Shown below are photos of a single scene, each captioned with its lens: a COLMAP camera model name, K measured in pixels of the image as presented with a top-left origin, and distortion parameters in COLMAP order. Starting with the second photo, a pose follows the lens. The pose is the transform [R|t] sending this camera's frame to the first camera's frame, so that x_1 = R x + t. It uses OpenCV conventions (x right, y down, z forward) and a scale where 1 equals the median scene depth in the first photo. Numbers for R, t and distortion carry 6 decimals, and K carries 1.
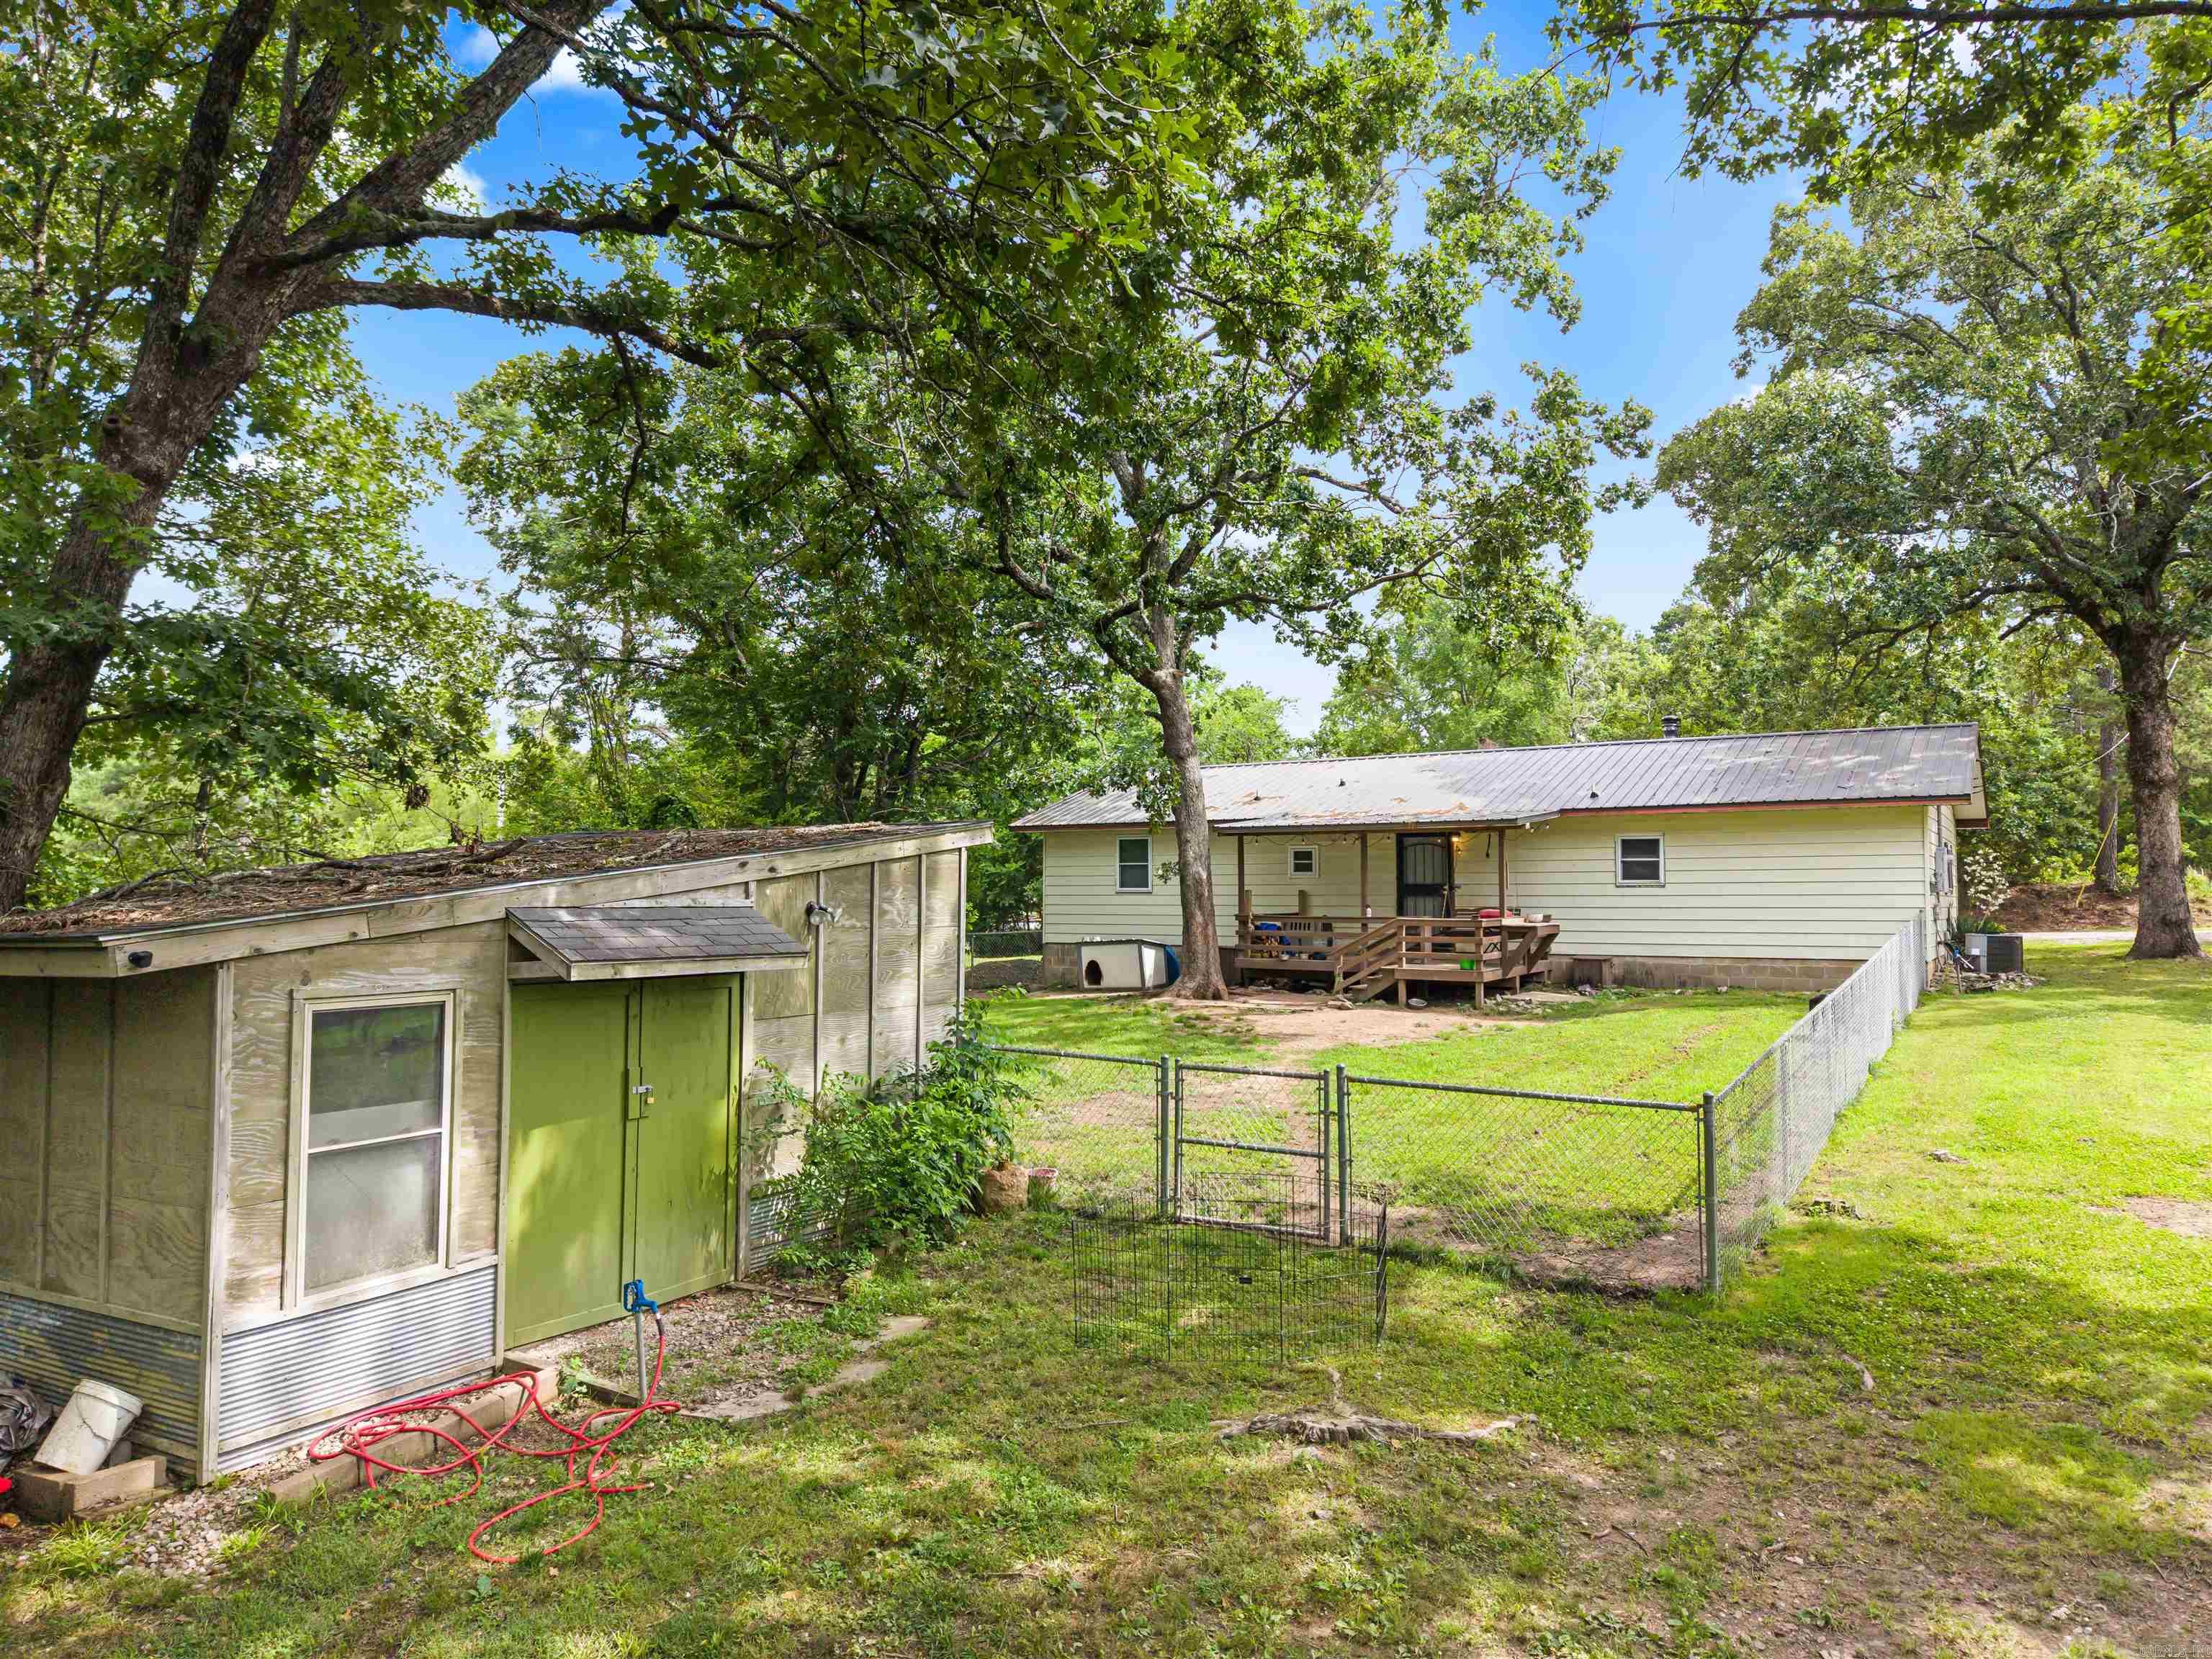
lens RADIAL K [[1415.5, 0, 1099.7], [0, 1415.5, 824.2], [0, 0, 1]] dist [0.066273, -0.068098]
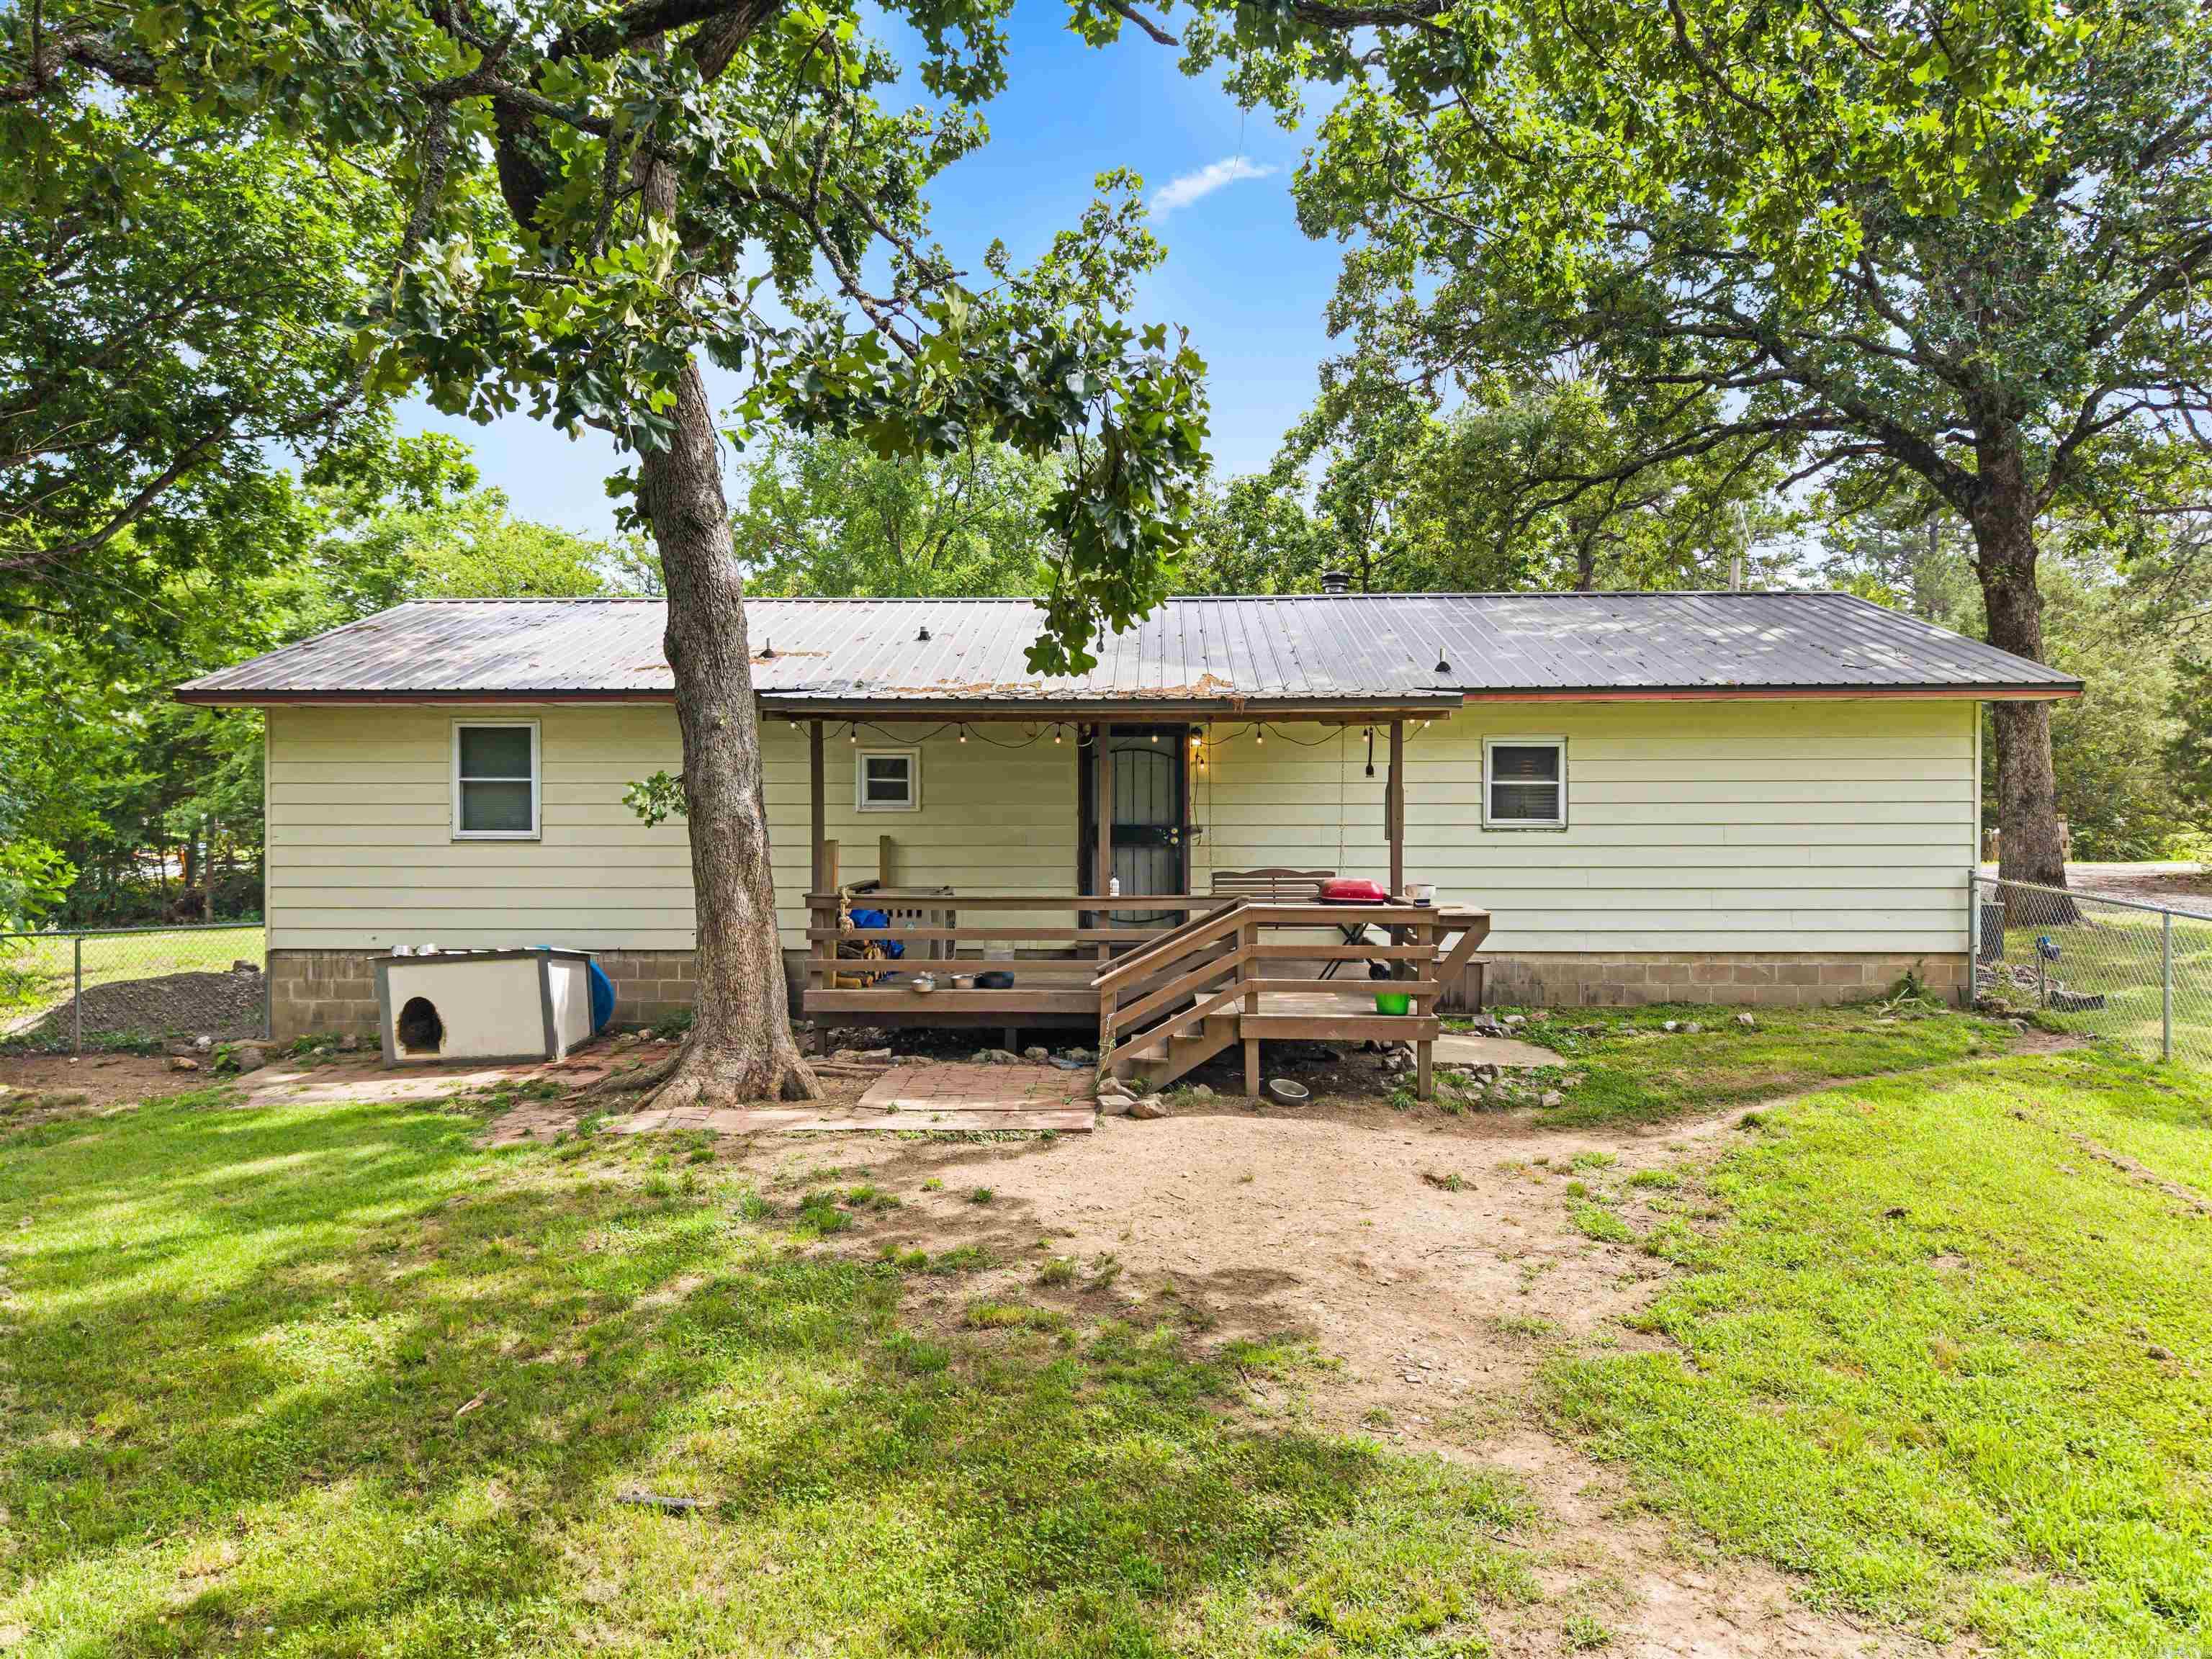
lens RADIAL K [[1450.7, 0, 1100.4], [0, 1450.7, 823.2], [0, 0, 1]] dist [0.035134, -0.002475]
pose [[0.862161, -0.004332, 0.506616, -0.058580], [-0.024574, 0.998429, 0.050357, 0.015290], [-0.506038, -0.055865, 0.860700, 0.561348]]
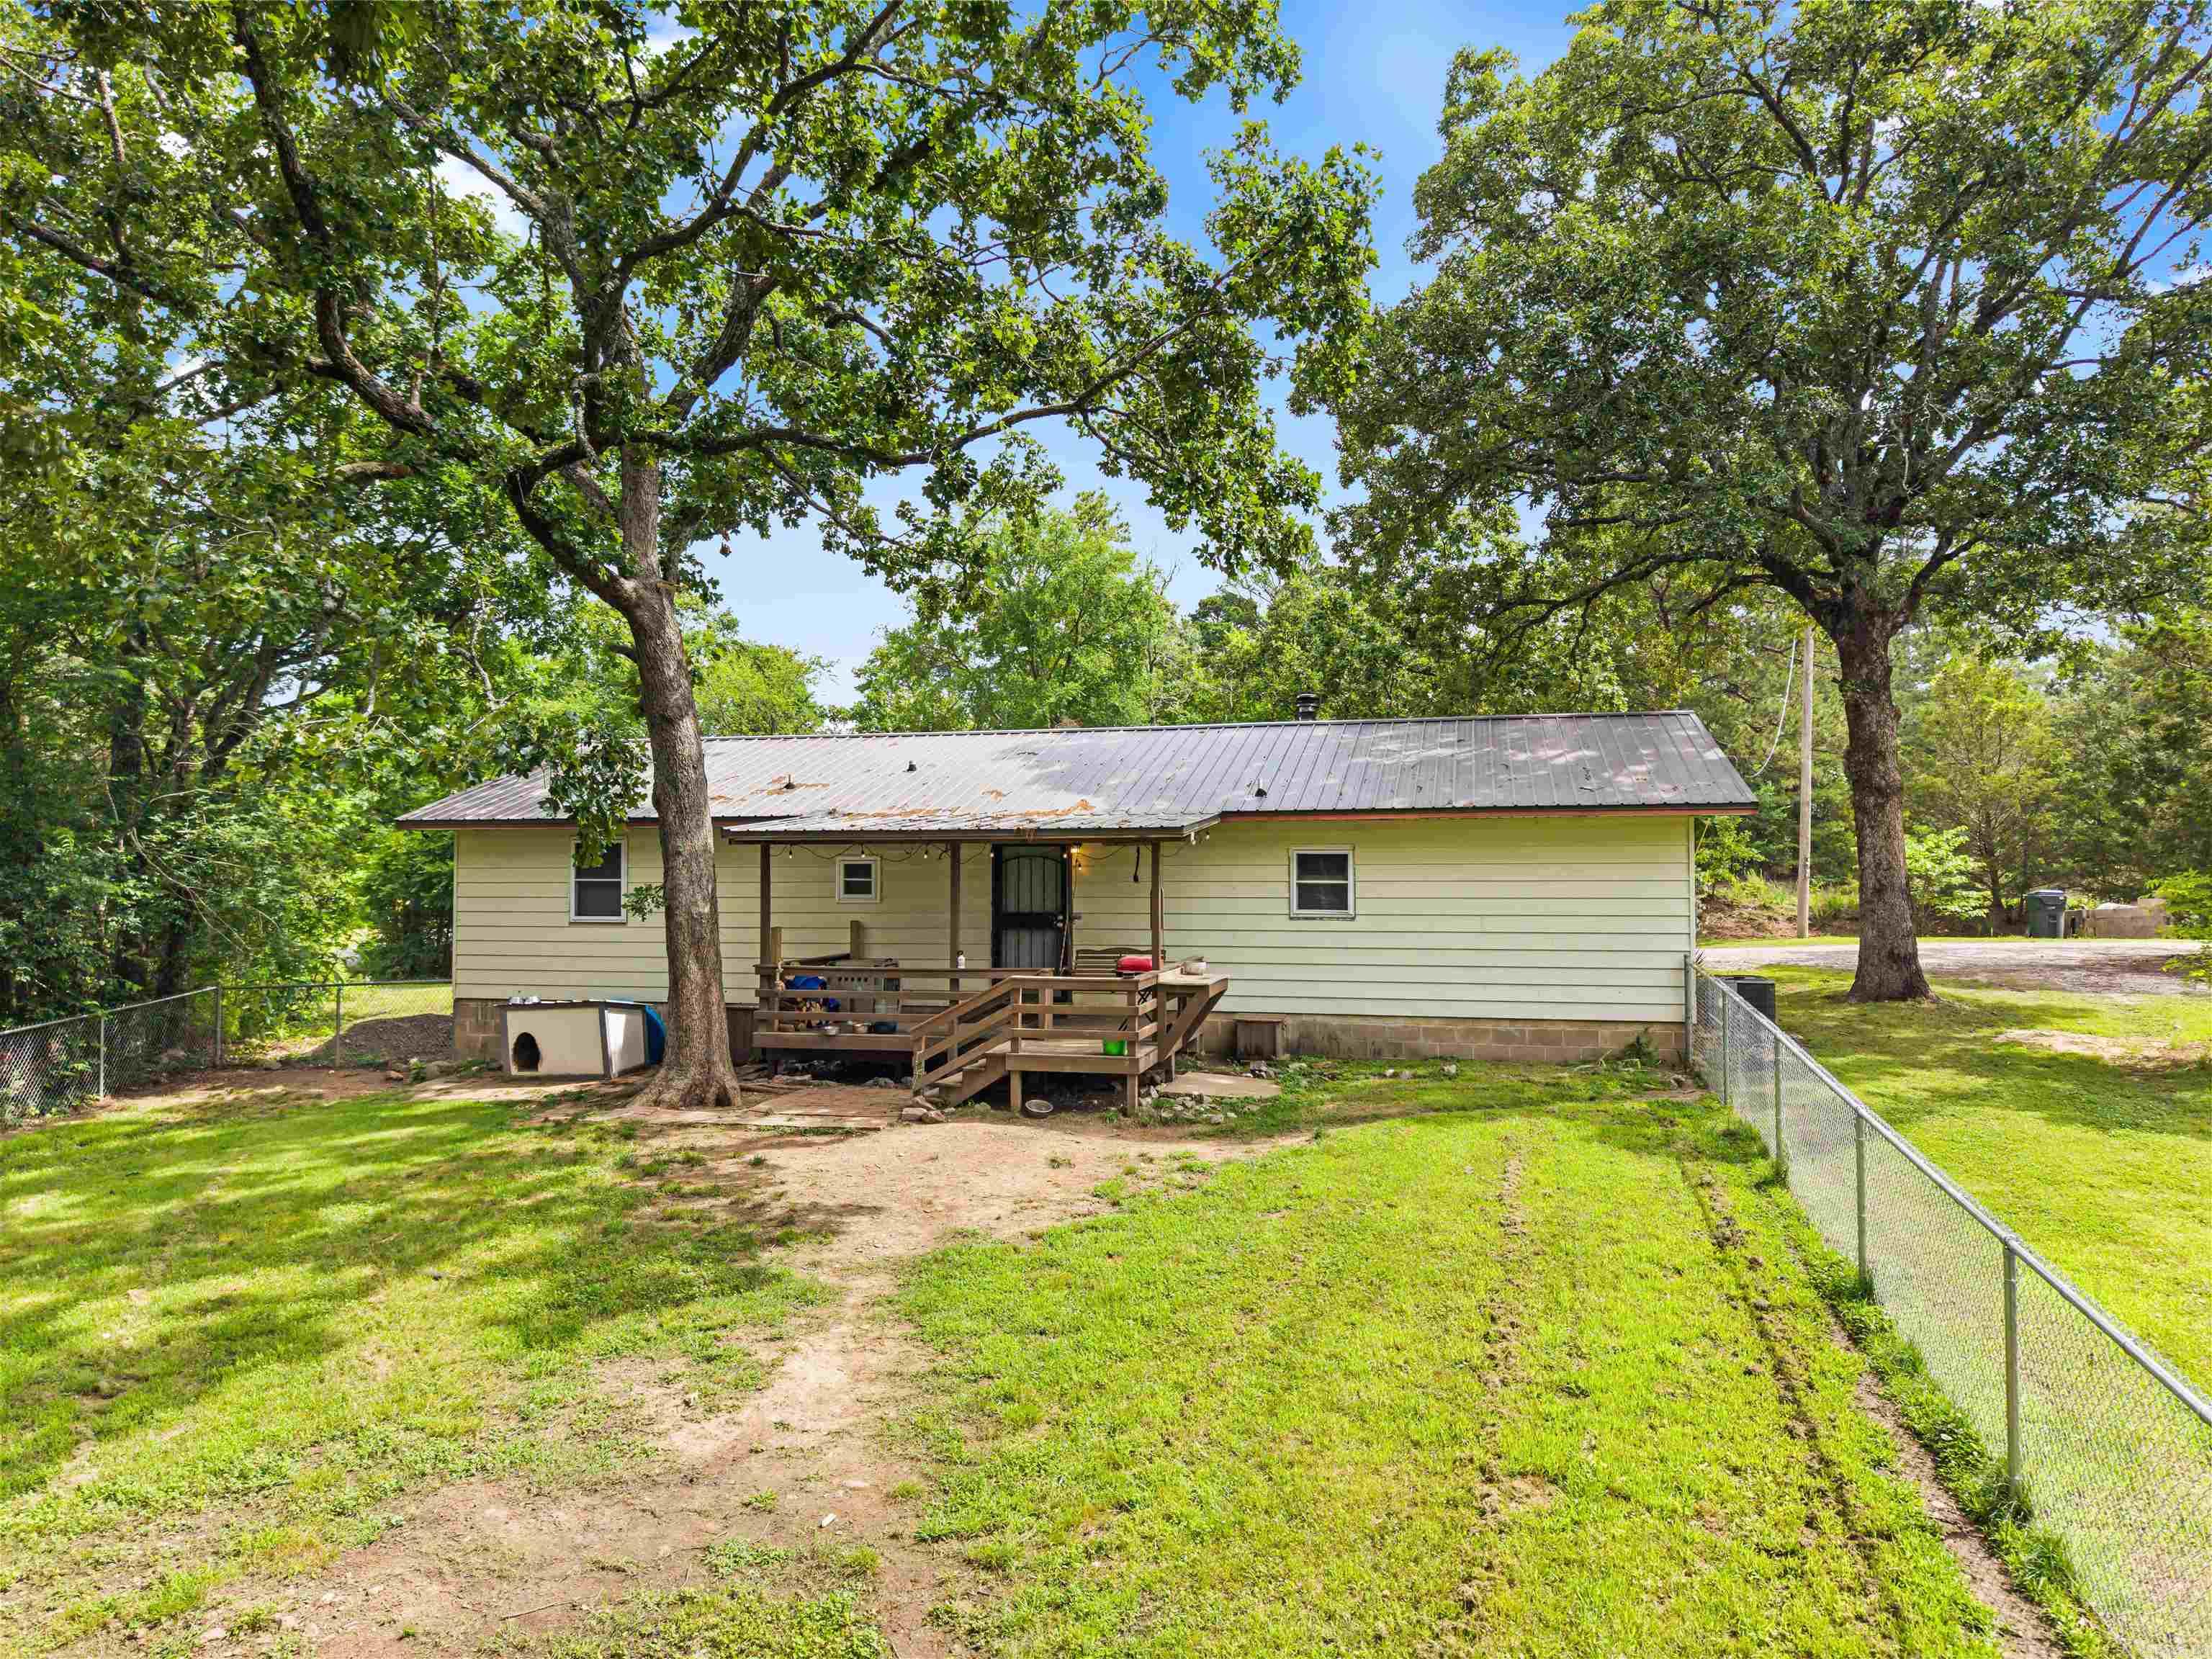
lens RADIAL K [[1415.5, 0, 1099.7], [0, 1415.5, 824.2], [0, 0, 1]] dist [0.066273, -0.068098]
pose [[0.944293, 0.009709, 0.328963, 0.030208], [-0.014116, 0.999840, 0.011013, -0.010650], [-0.328803, -0.015044, 0.944279, 0.337277]]
